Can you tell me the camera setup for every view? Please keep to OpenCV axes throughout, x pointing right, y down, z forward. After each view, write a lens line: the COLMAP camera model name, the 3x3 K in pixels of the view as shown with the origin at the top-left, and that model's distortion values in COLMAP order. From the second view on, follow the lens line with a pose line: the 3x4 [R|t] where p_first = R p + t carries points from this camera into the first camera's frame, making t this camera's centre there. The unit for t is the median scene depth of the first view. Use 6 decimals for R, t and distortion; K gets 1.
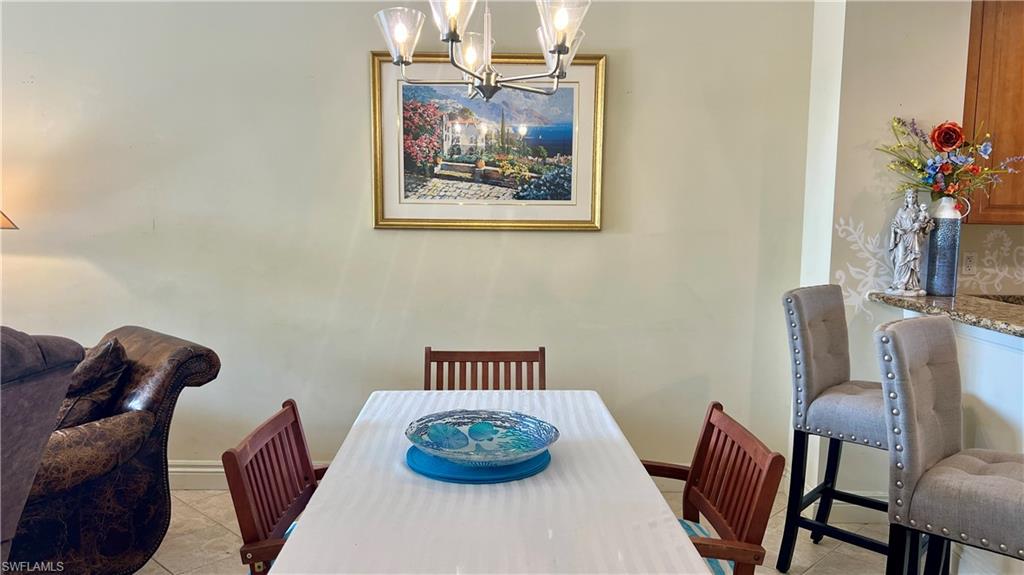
lens RADIAL K [[769.2, 0, 507.8], [0, 769.2, 295.7], [0, 0, 1]] dist [0.055051, -0.051287]
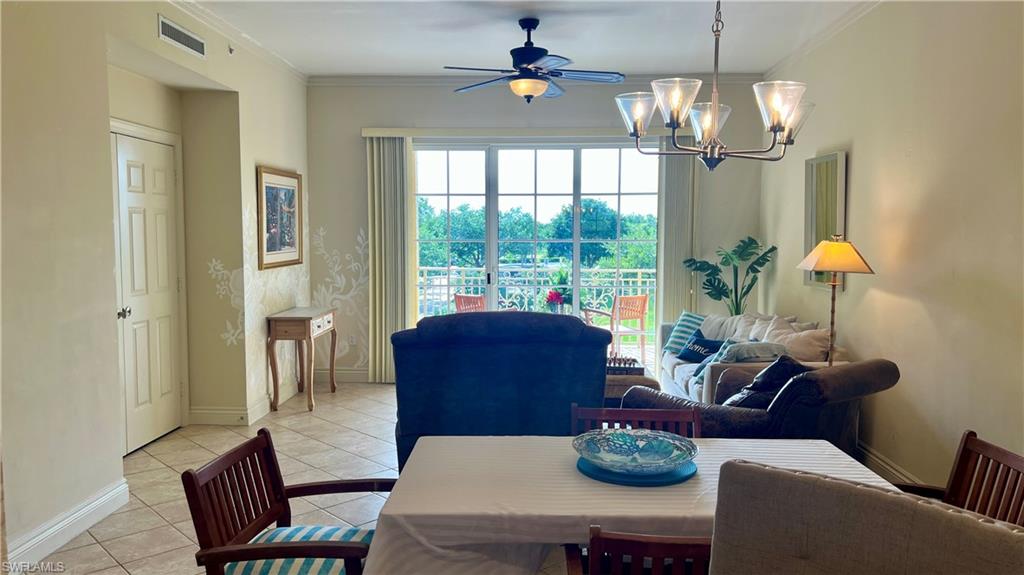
lens RADIAL K [[769.2, 0, 512.6], [0, 769.2, 293.7], [0, 0, 1]] dist [0.055051, -0.051287]
pose [[-0.077008, 0.061224, -0.995149, 0.664790], [-0.113787, 0.991052, 0.069778, -0.071310], [0.990516, 0.118609, -0.069352, 0.478552]]
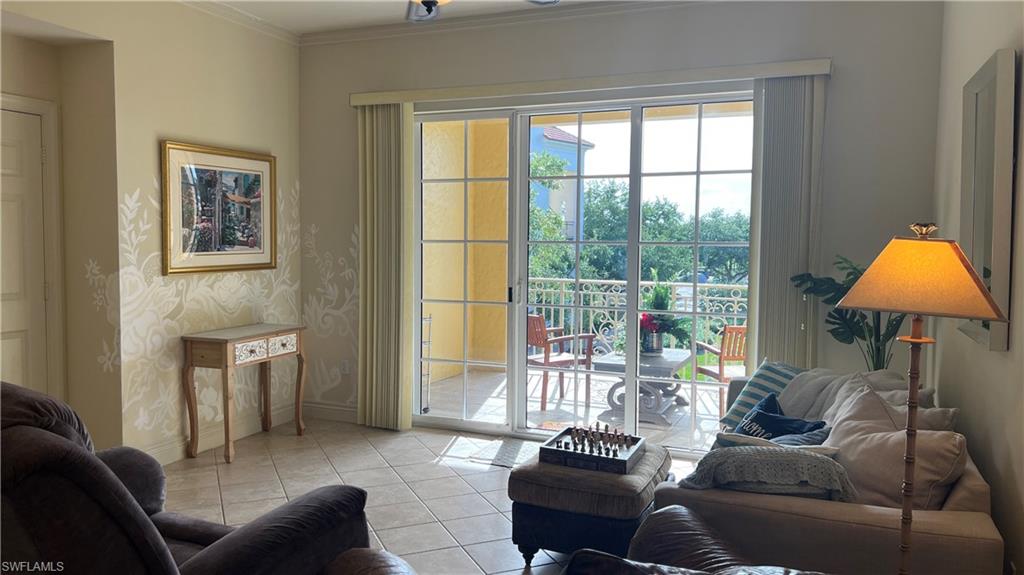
lens RADIAL K [[769.2, 0, 509.3], [0, 769.2, 287.5], [0, 0, 1]] dist [0.055051, -0.051287]
pose [[-0.416197, 0.034623, -0.908615, -0.043249], [-0.118205, 0.988735, 0.091821, -0.110766], [0.901559, 0.145618, -0.407416, 0.873579]]
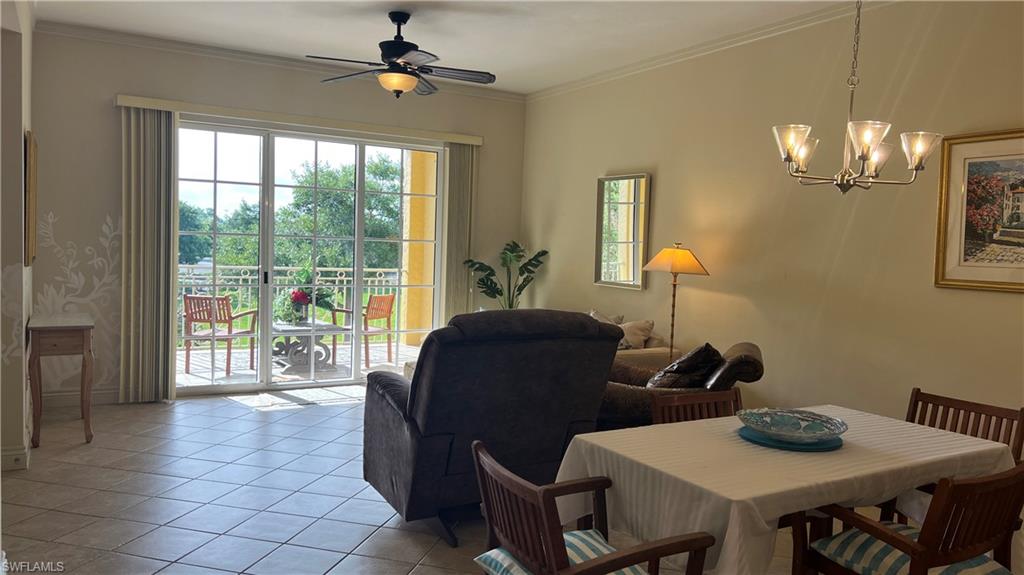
lens RADIAL K [[769.2, 0, 513.0], [0, 769.2, 291.7], [0, 0, 1]] dist [0.055051, -0.051287]
pose [[0.468997, 0.058929, -0.881232, 0.560081], [-0.125639, 0.992076, -0.000525, -0.000110], [0.874218, 0.110964, 0.472684, -0.100663]]
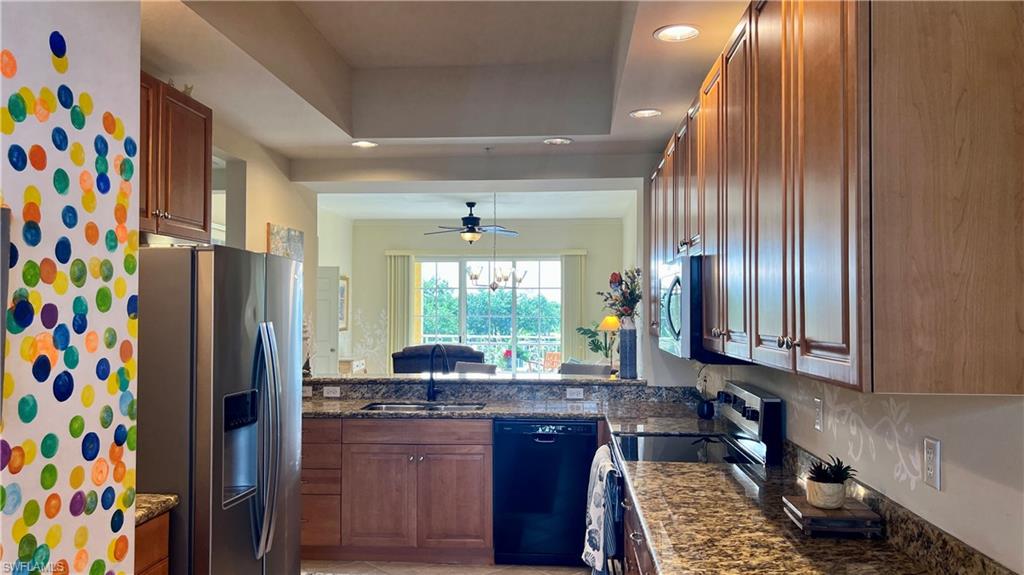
lens RADIAL K [[769.2, 0, 520.1], [0, 769.2, 286.1], [0, 0, 1]] dist [0.055051, -0.051287]
pose [[-0.101093, -0.049914, -0.993624, 1.974151], [-0.113479, 0.992801, -0.038327, -0.094125], [0.988384, 0.108881, -0.106029, 0.864880]]
